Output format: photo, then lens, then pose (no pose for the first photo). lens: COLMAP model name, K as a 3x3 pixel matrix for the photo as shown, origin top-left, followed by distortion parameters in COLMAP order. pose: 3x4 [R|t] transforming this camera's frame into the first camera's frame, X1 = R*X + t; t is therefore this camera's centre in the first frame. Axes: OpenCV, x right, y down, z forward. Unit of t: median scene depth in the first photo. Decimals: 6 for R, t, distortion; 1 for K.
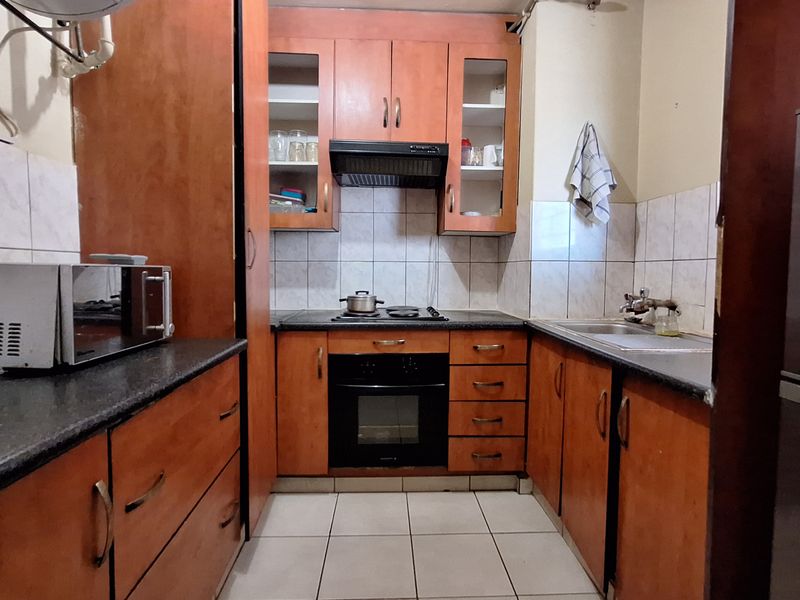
lens RADIAL K [[431.4, 0, 400.3], [0, 431.4, 297.6], [0, 0, 1]] dist [0.000726, 0.005679]
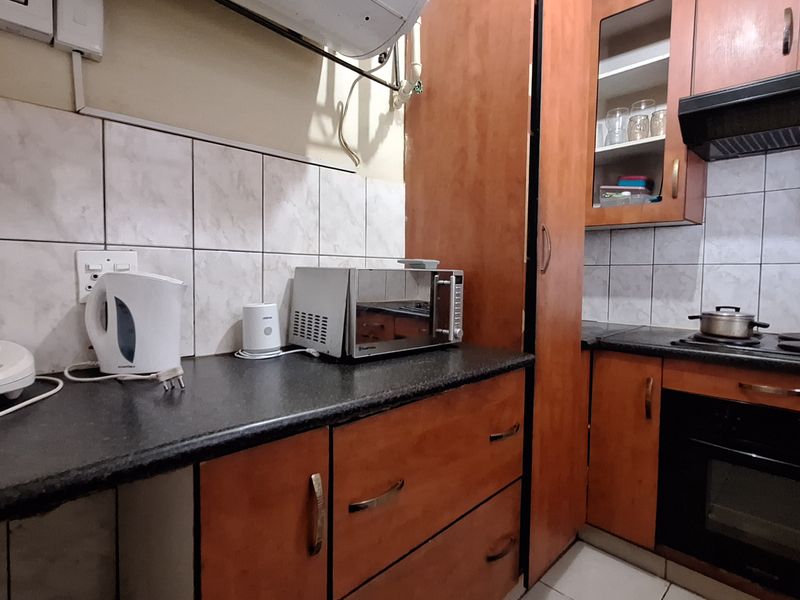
lens RADIAL K [[431.4, 0, 397.3], [0, 431.4, 293.7], [0, 0, 1]] dist [0.000726, 0.005679]
pose [[0.675161, 0.036007, -0.736791, 0.092284], [-0.054156, 0.998532, -0.000827, -0.009686], [0.735680, 0.040460, 0.676120, 0.213464]]
